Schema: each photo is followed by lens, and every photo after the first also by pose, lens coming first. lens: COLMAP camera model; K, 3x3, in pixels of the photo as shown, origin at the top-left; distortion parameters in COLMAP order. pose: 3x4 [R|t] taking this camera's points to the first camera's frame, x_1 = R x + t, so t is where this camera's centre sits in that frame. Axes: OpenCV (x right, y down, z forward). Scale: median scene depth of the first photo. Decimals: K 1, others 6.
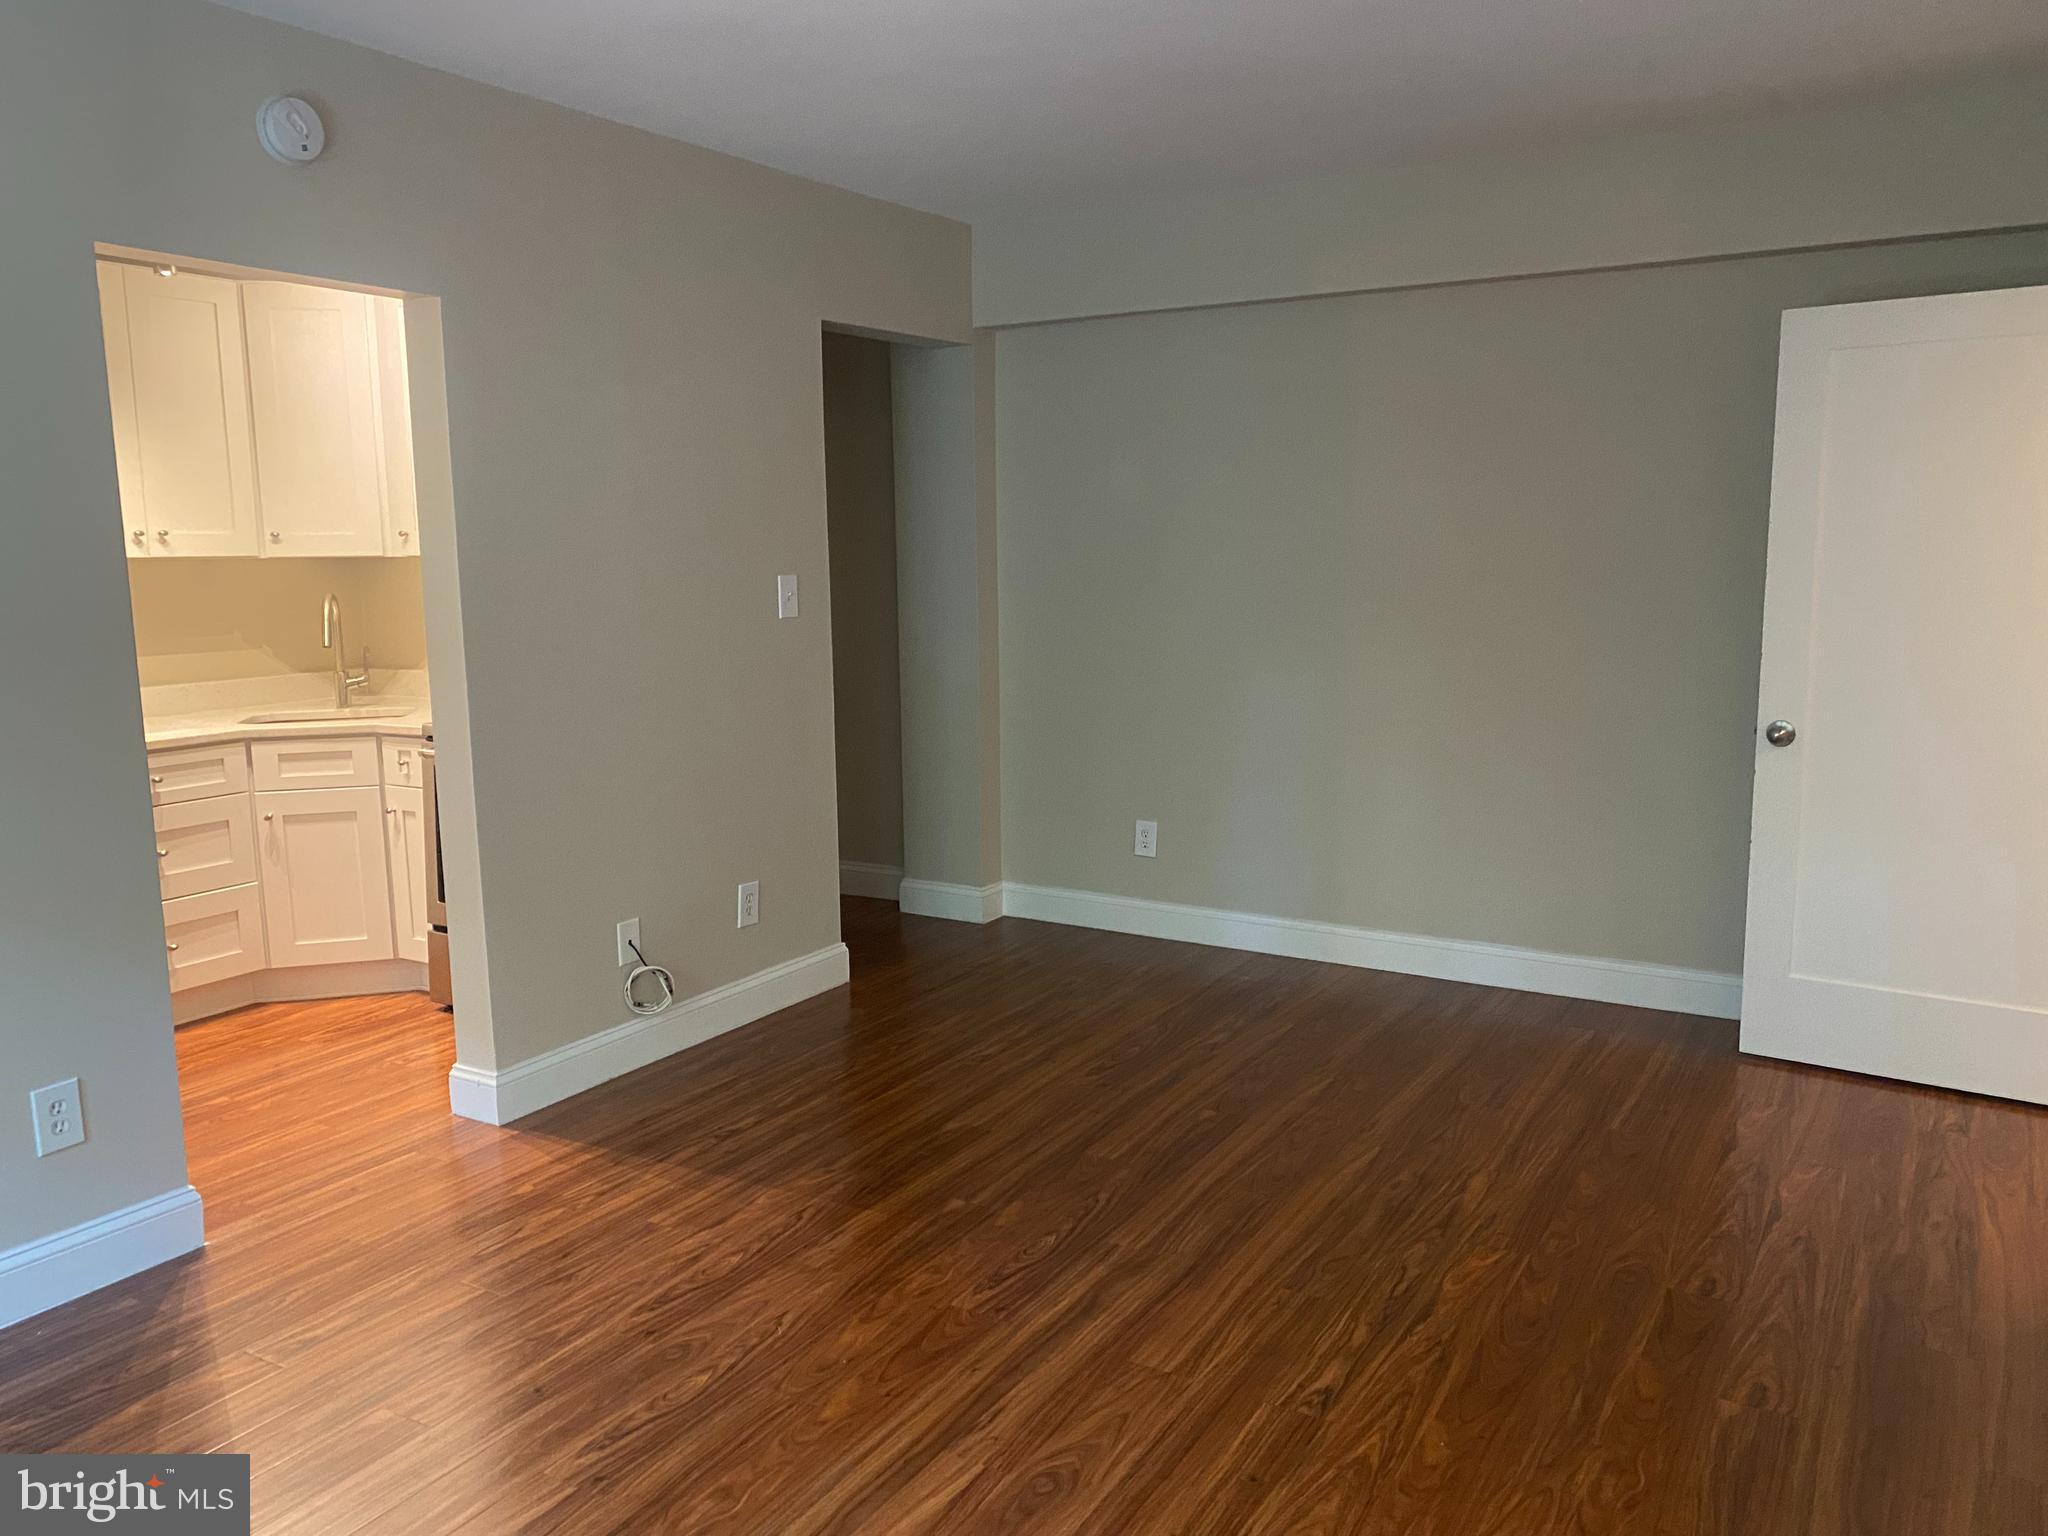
lens RADIAL K [[1552.0, 0, 1028.7], [0, 1552.0, 770.7], [0, 0, 1]] dist [0.030738, -0.048118]
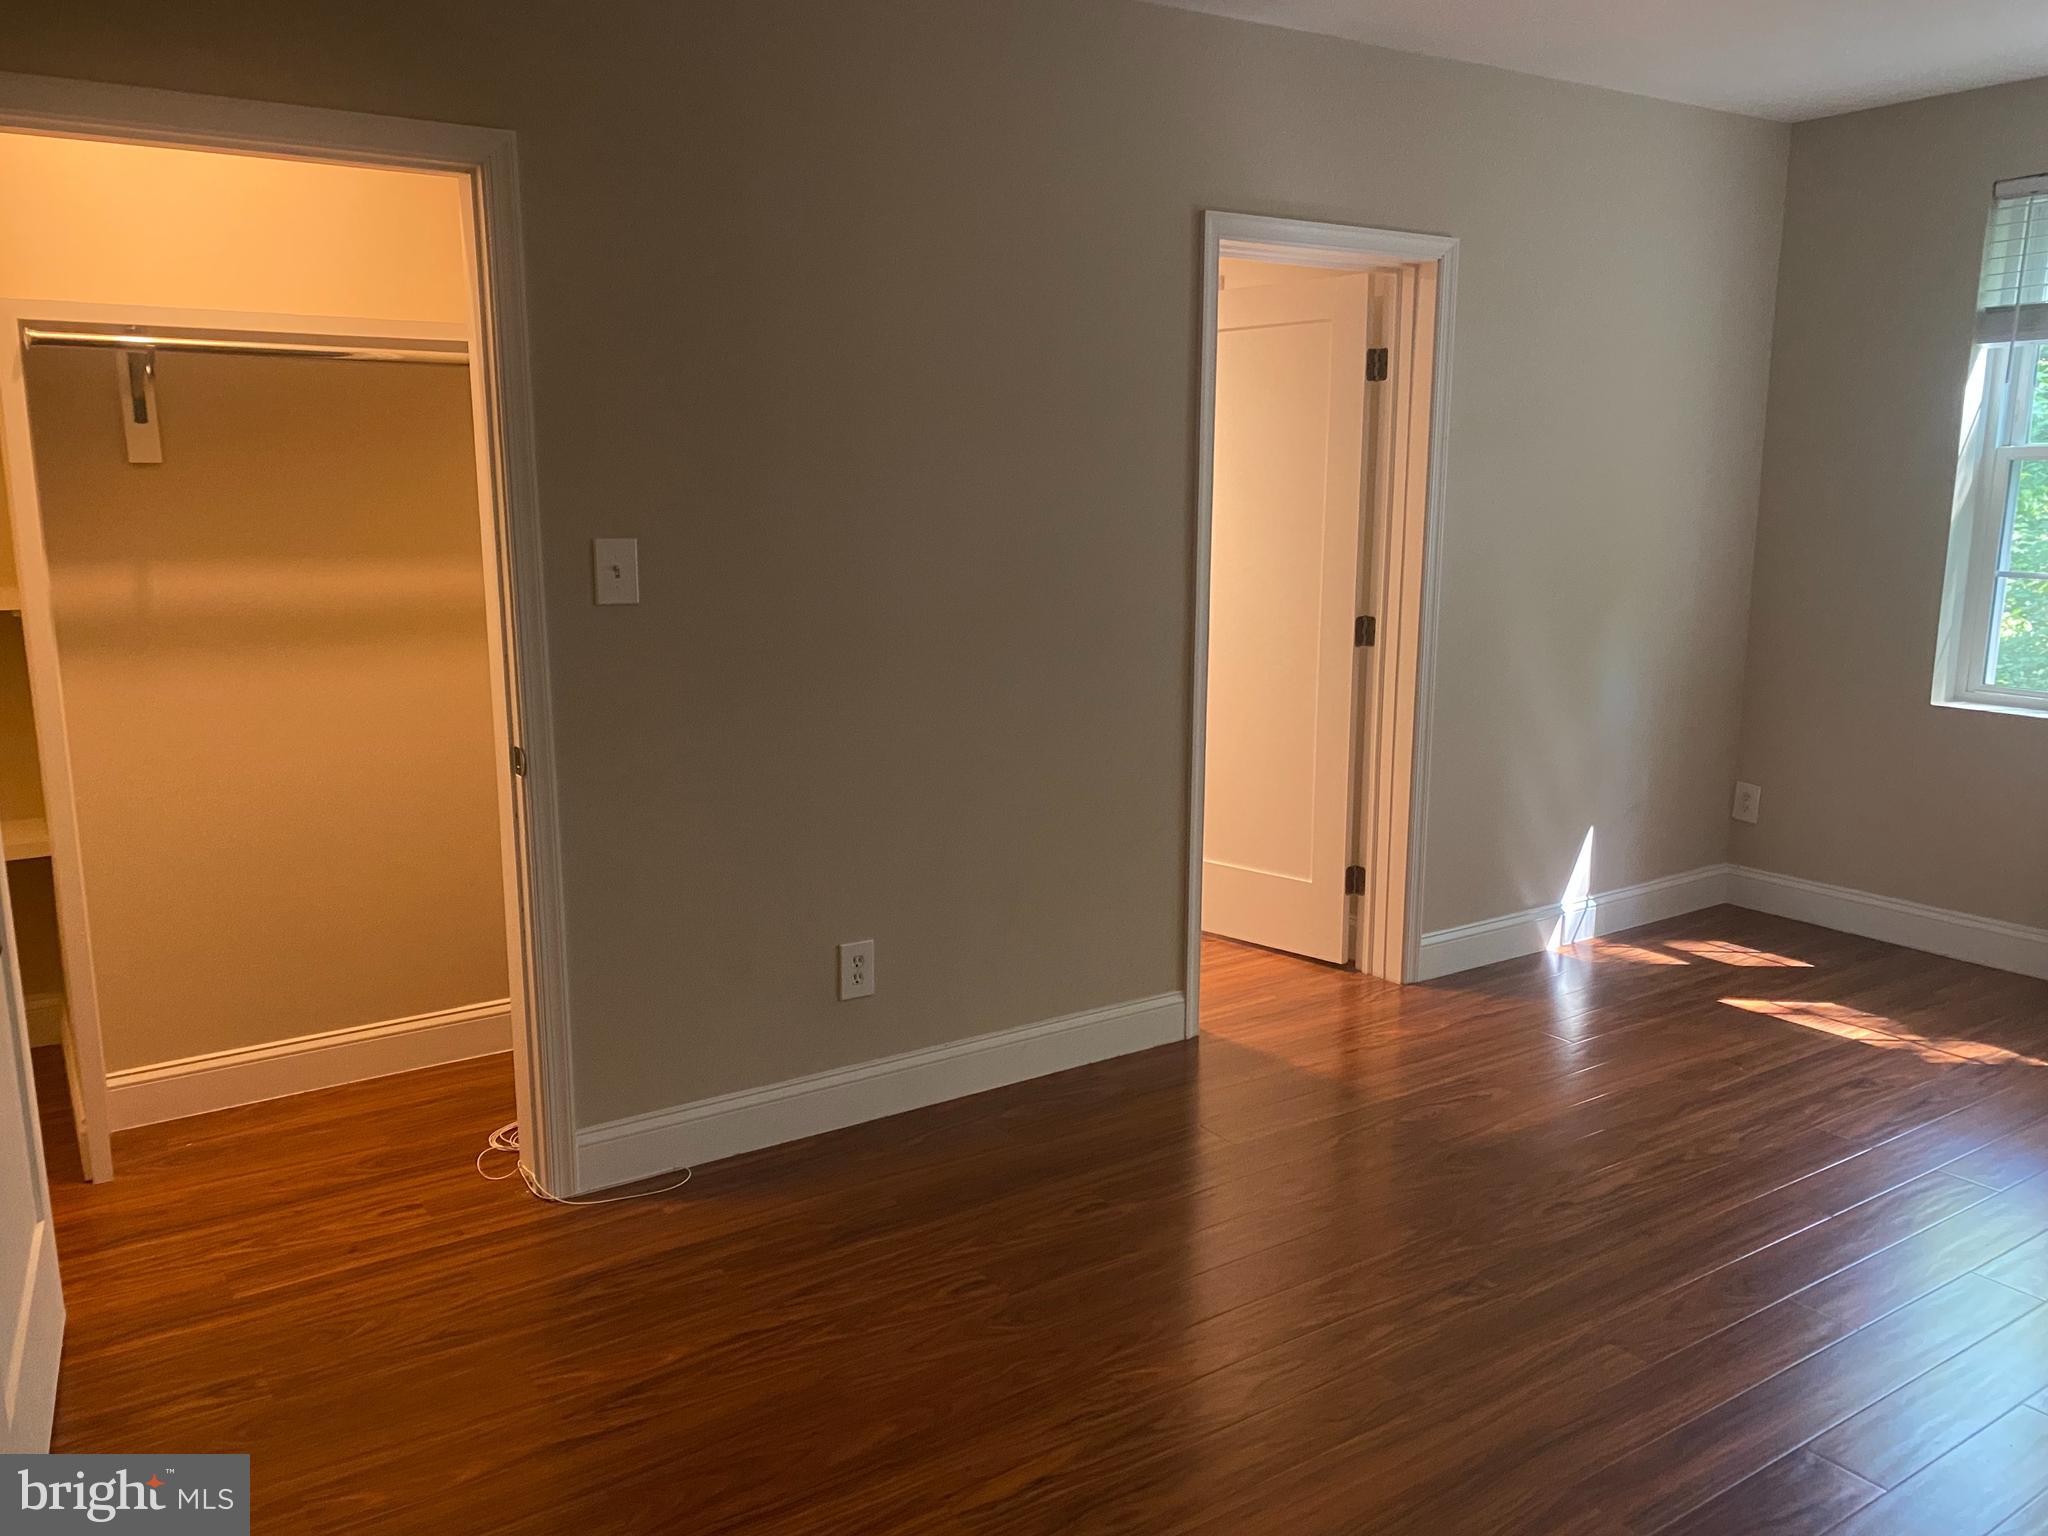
lens RADIAL K [[1596.6, 0, 1006.9], [0, 1596.6, 765.6], [0, 0, 1]] dist [0.073931, -0.068681]
pose [[-0.906603, -0.067106, 0.416614, 0.020350], [0.070676, 0.949183, 0.306687, -0.167763], [-0.416023, 0.307488, -0.855789, 1.100283]]
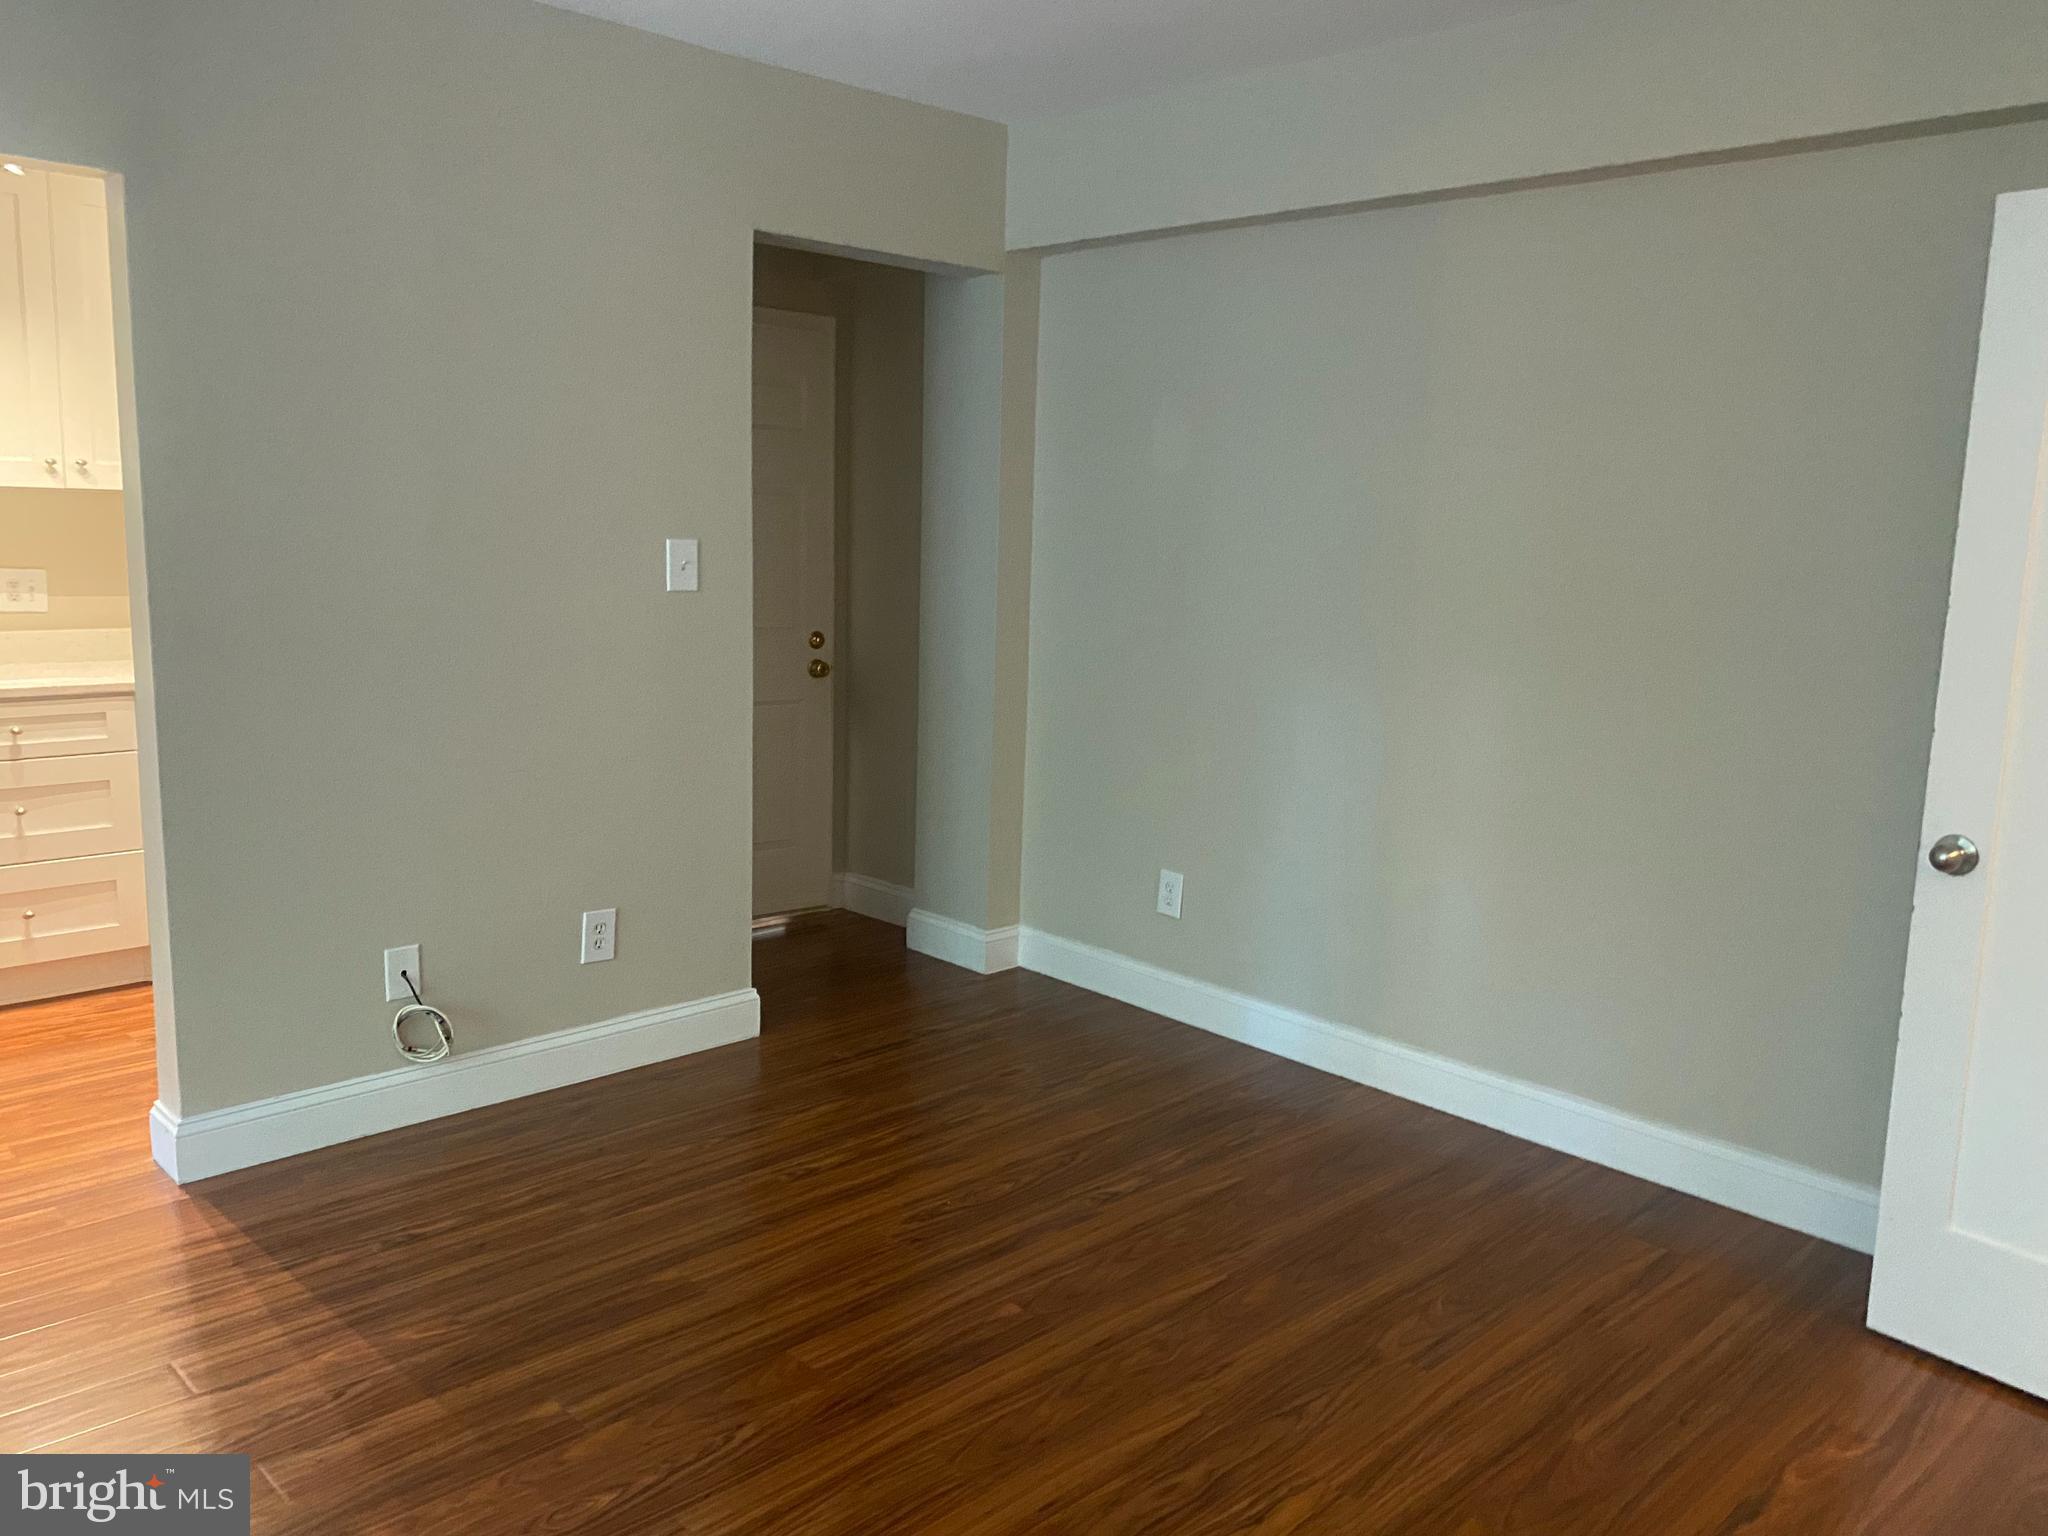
lens RADIAL K [[1557.4, 0, 1053.6], [0, 1557.4, 752.4], [0, 0, 1]] dist [0.006881, -0.007305]
pose [[0.968764, 0.079429, -0.234921, 0.237447], [-0.079269, 0.996802, 0.010140, -0.038127], [0.234975, 0.008799, 0.971962, 0.250854]]
